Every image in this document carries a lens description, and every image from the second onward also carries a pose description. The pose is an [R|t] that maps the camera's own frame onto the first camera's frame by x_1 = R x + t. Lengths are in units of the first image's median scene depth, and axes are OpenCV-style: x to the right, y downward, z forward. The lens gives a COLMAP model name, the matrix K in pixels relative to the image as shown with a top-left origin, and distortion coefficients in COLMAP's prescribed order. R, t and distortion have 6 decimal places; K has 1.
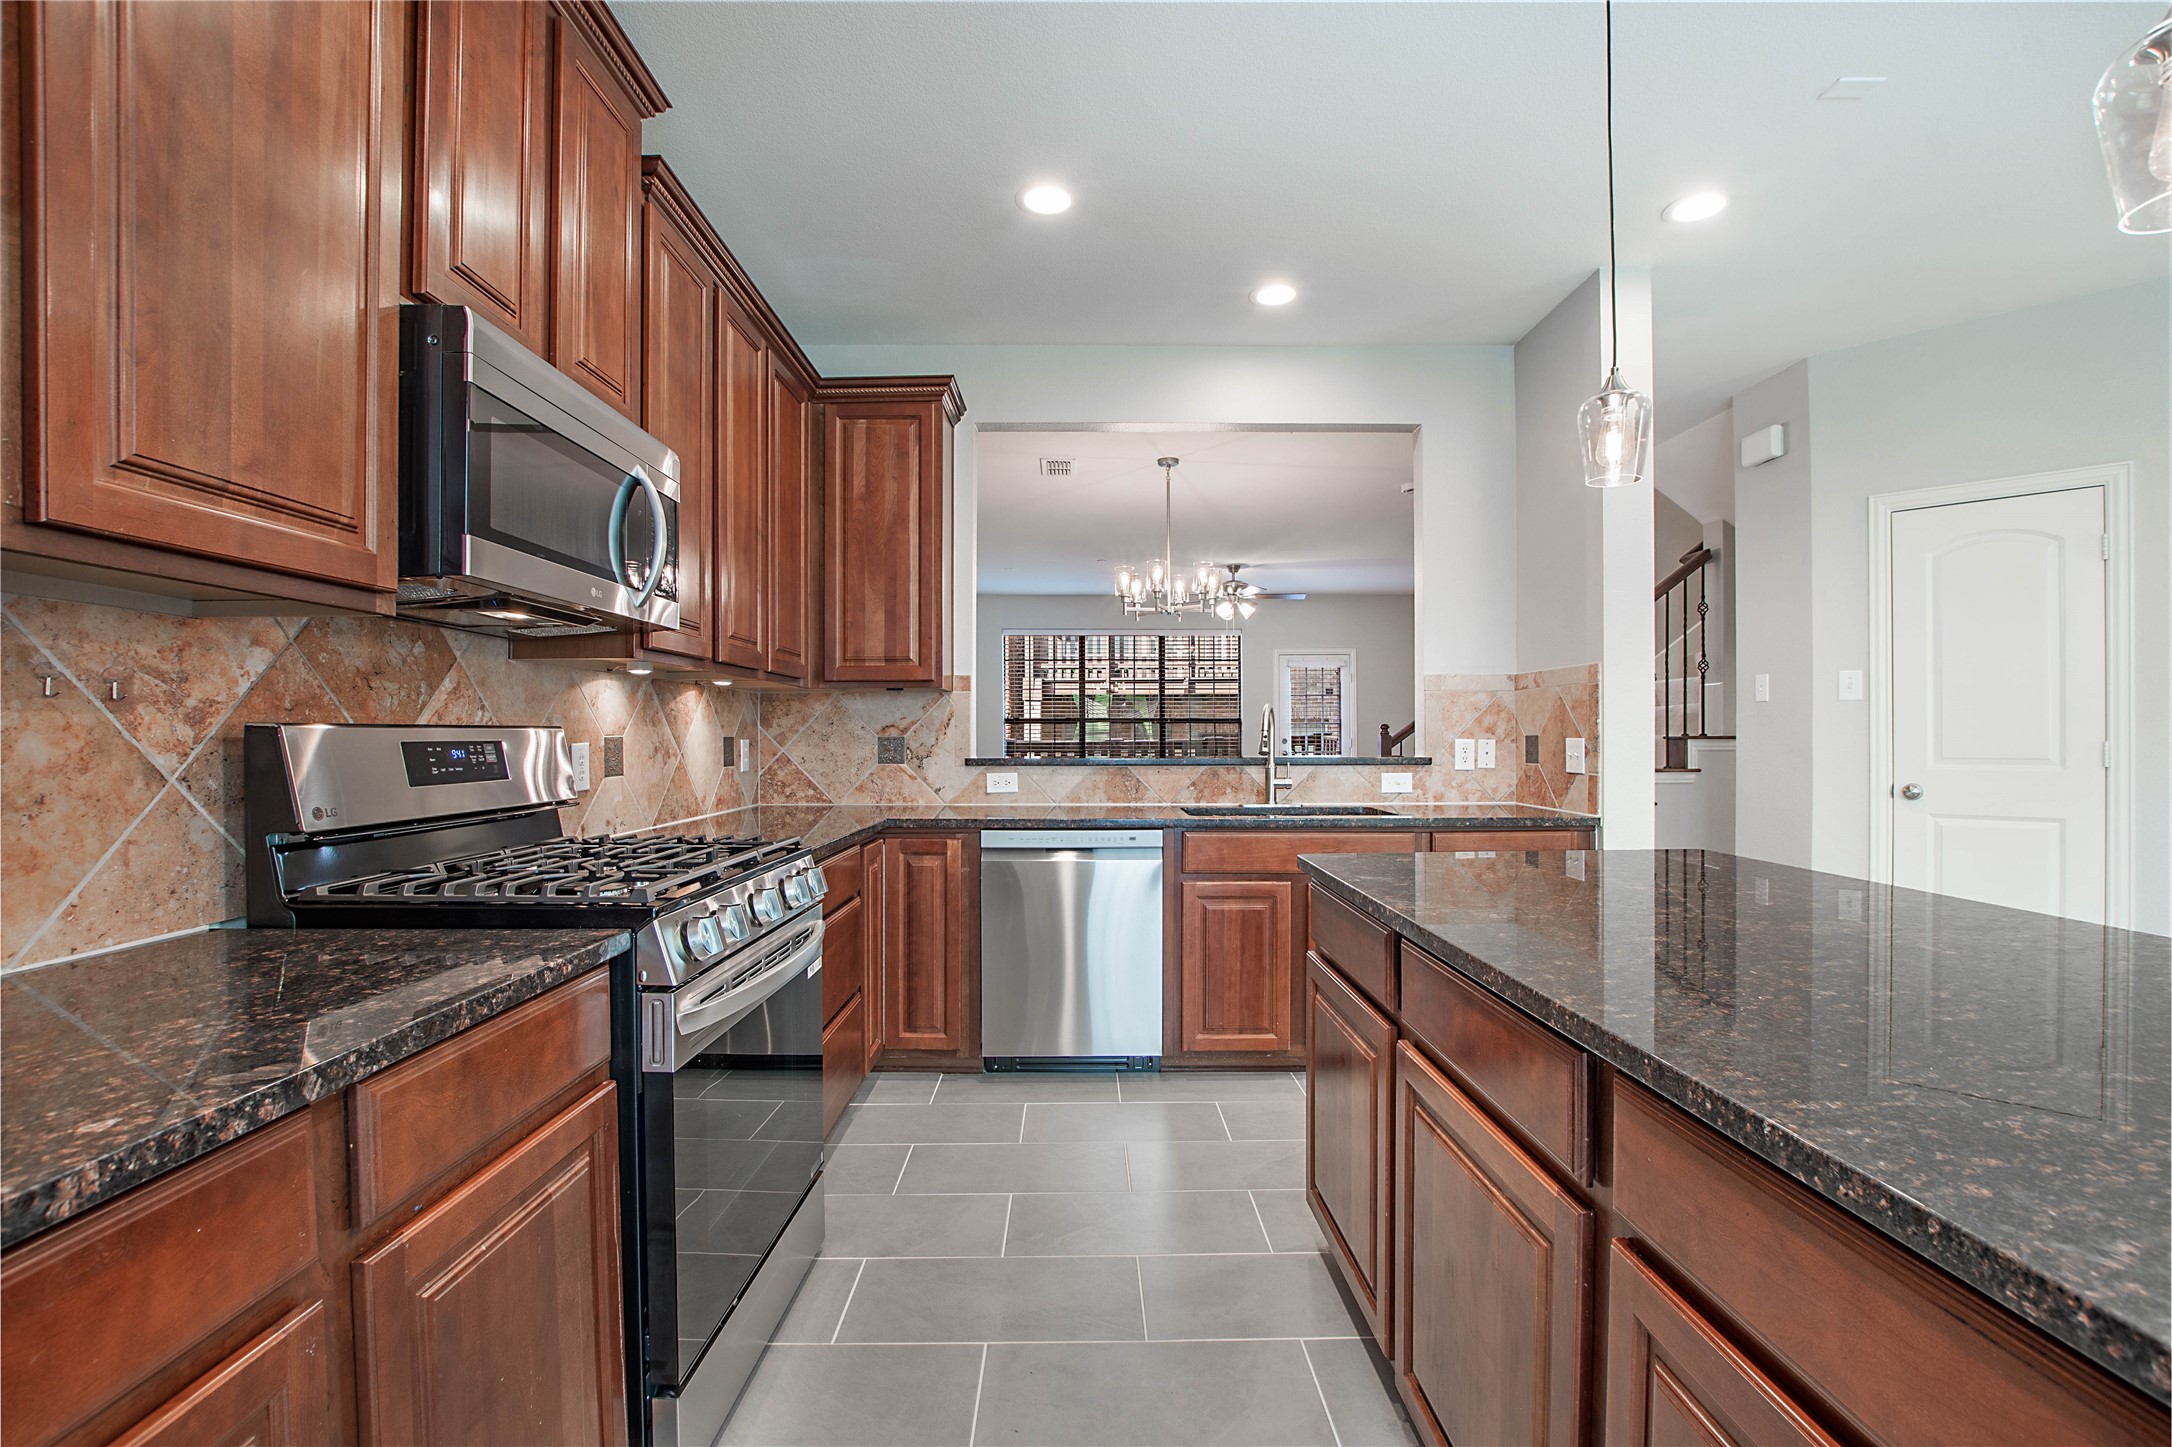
lens RADIAL K [[969.9, 0, 1079.0], [0, 969.9, 740.7], [0, 0, 1]] dist [-0.027680, 0.000350]
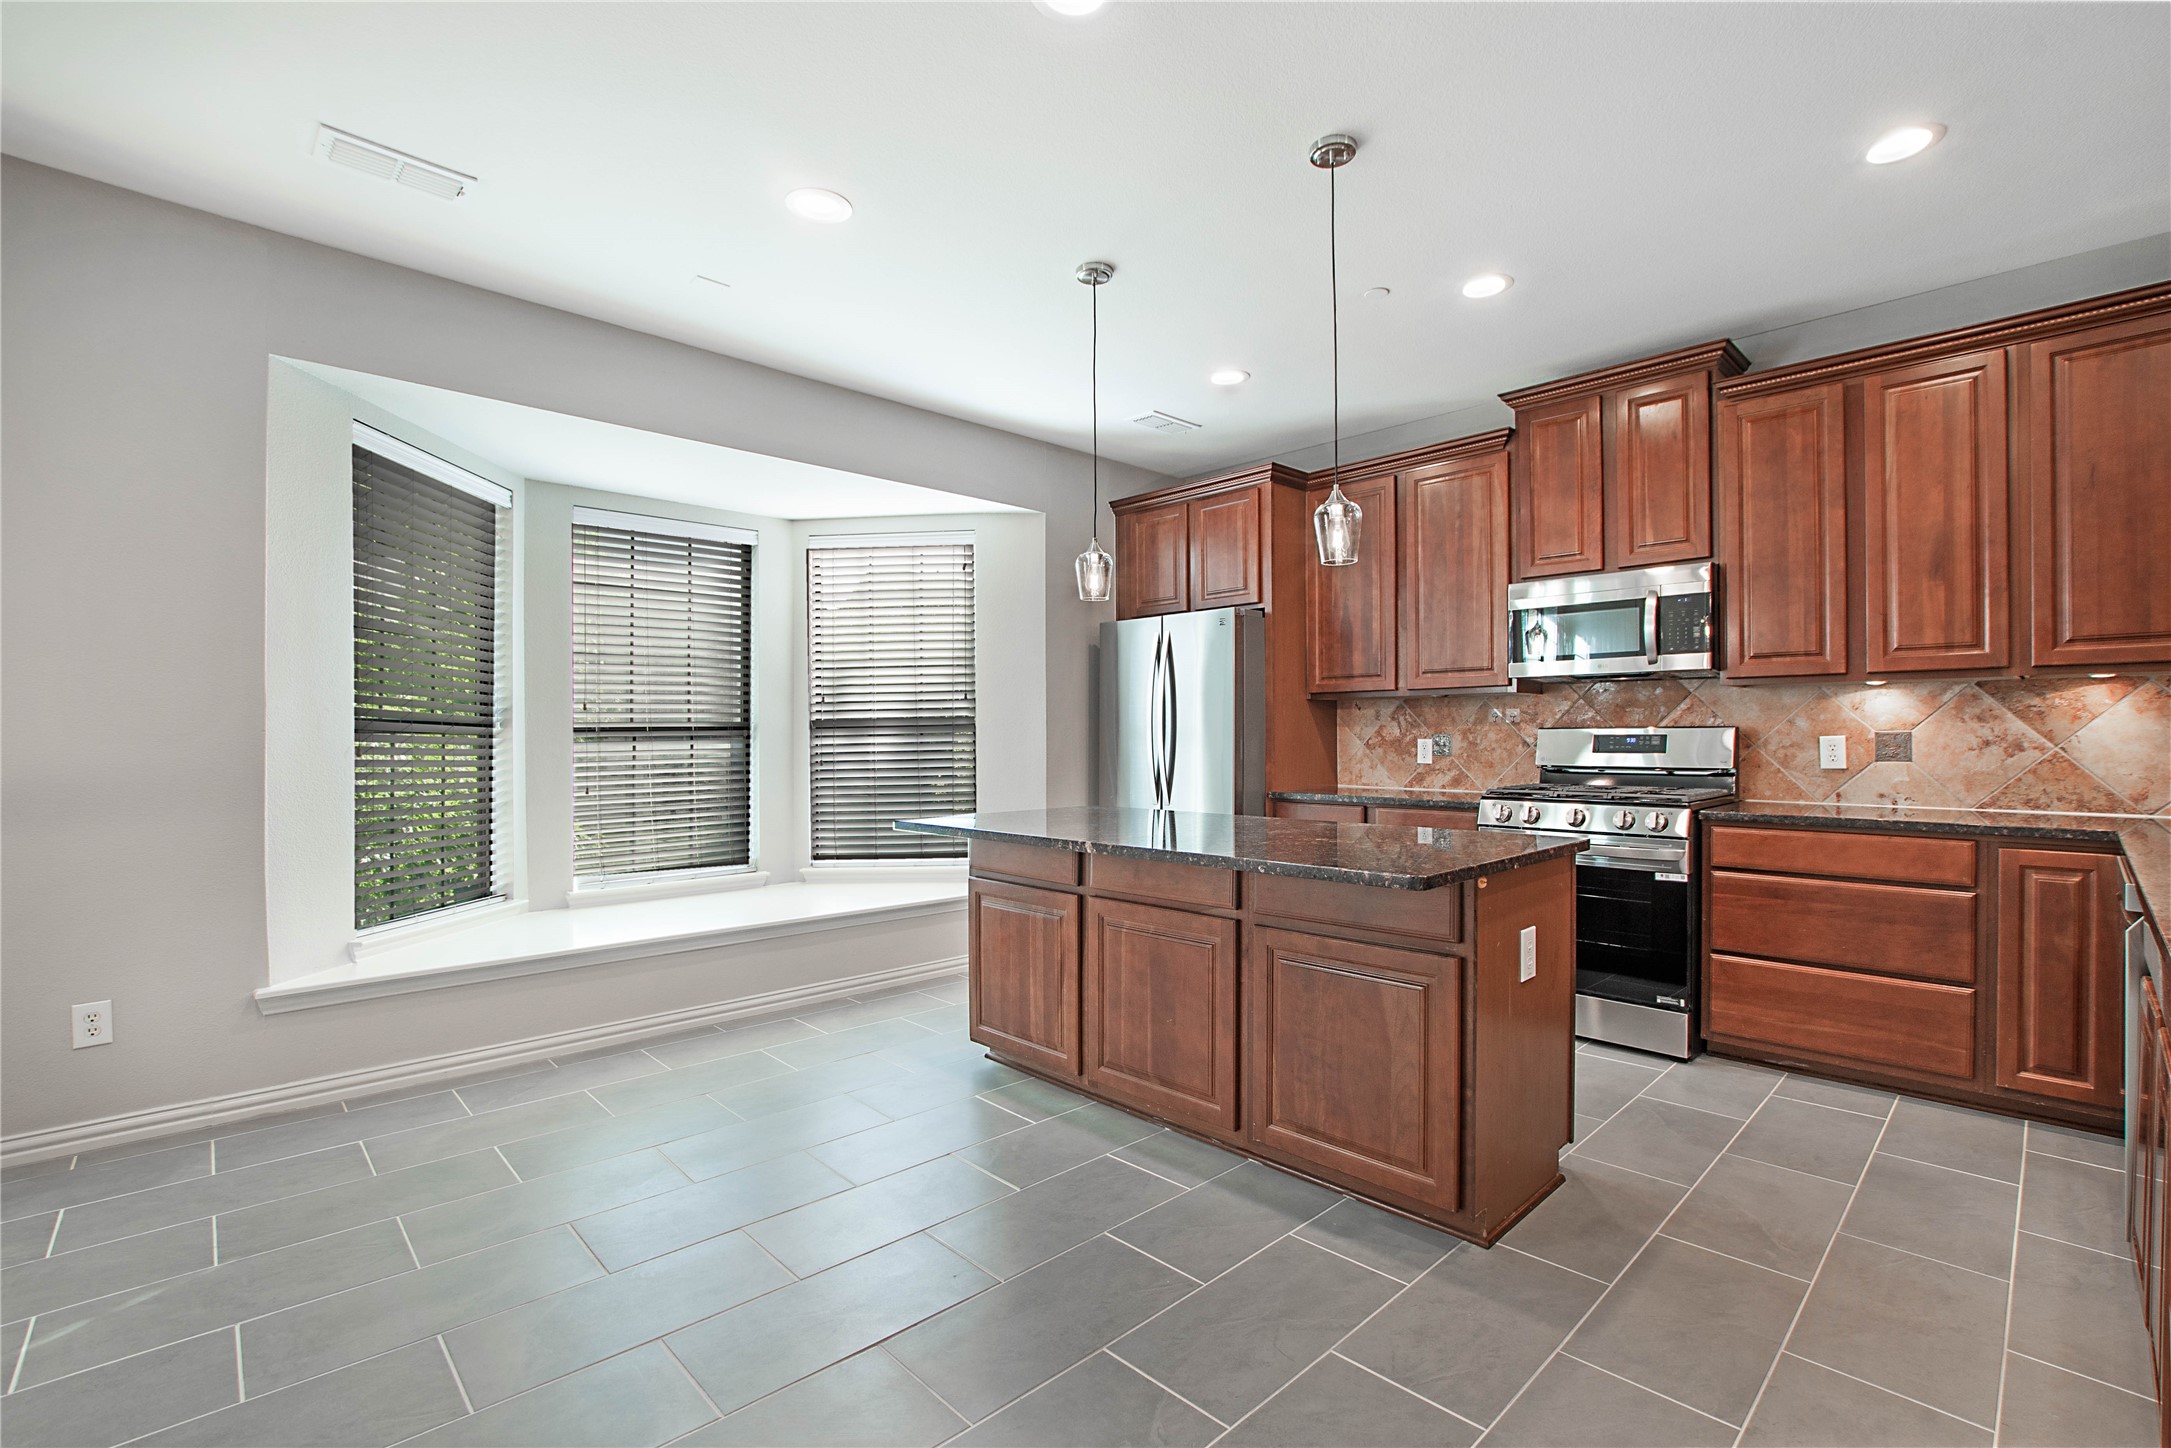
lens RADIAL K [[951.3, 0, 1084.3], [0, 951.3, 734.7], [0, 0, 1]] dist [-0.030029, 0.001077]
pose [[-0.729533, 0.009260, -0.683883, 0.901225], [0.004058, 0.999949, 0.009211, -0.012094], [0.683933, 0.003945, -0.729534, 0.882073]]
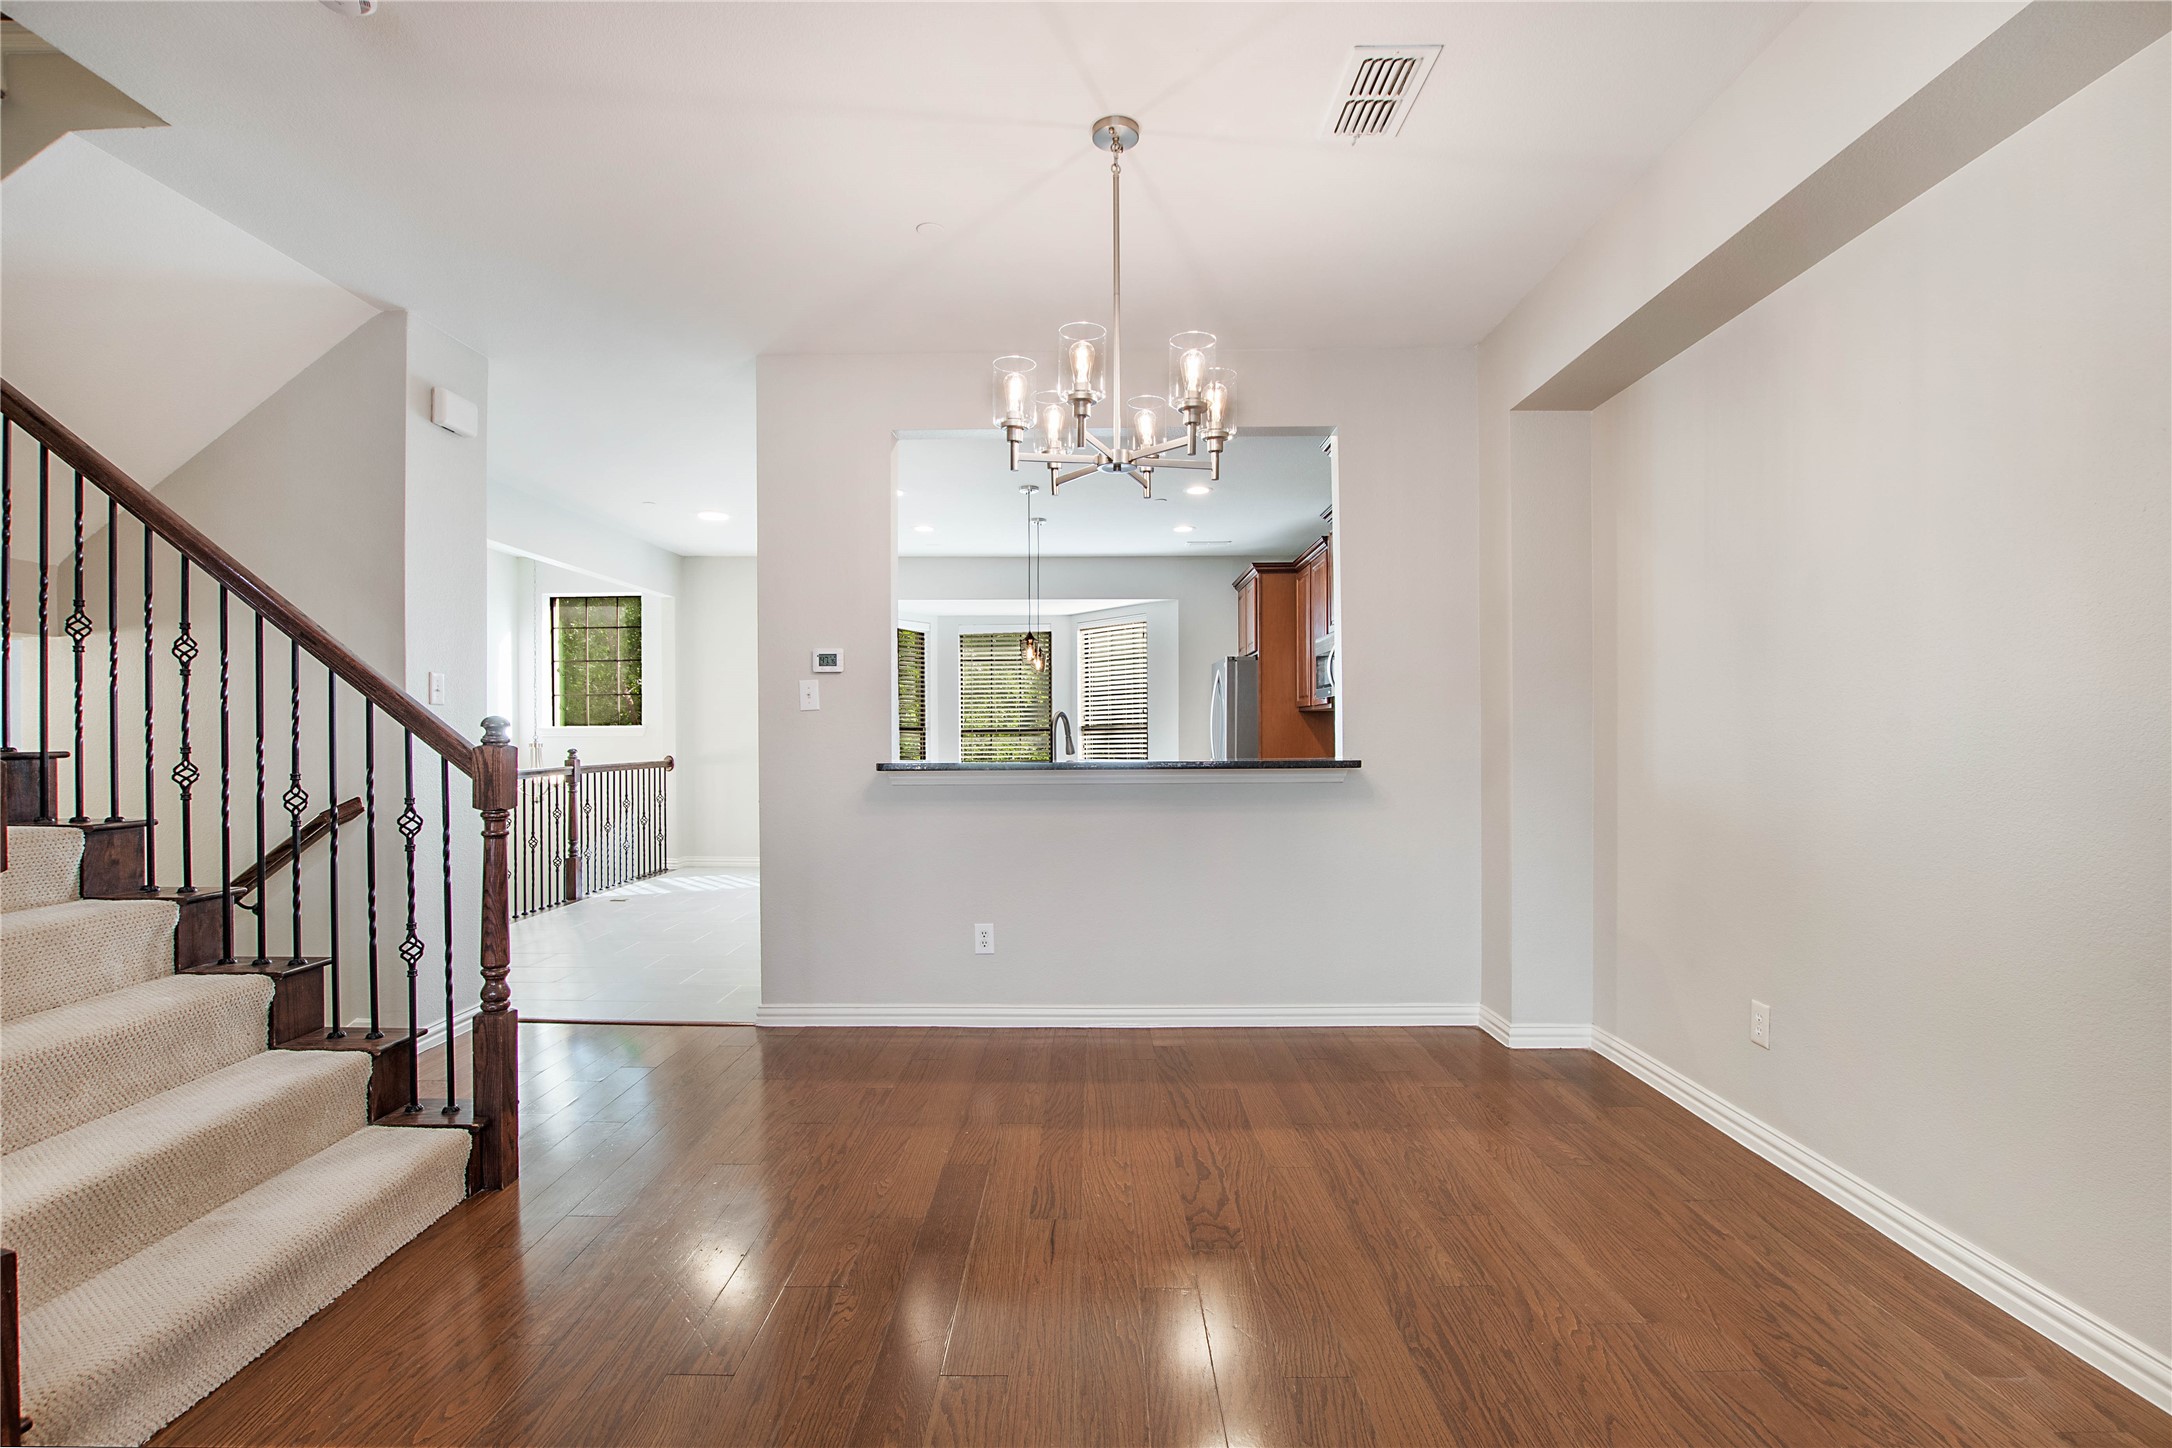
lens RADIAL K [[1011.1, 0, 1094.7], [0, 1011.1, 738.9], [0, 0, 1]] dist [-0.030759, 0.000008]
pose [[-0.999939, 0.010237, -0.004245, 0.172496], [0.010223, 0.999942, 0.003298, 0.006205], [0.004278, 0.003254, -0.999986, 2.359128]]
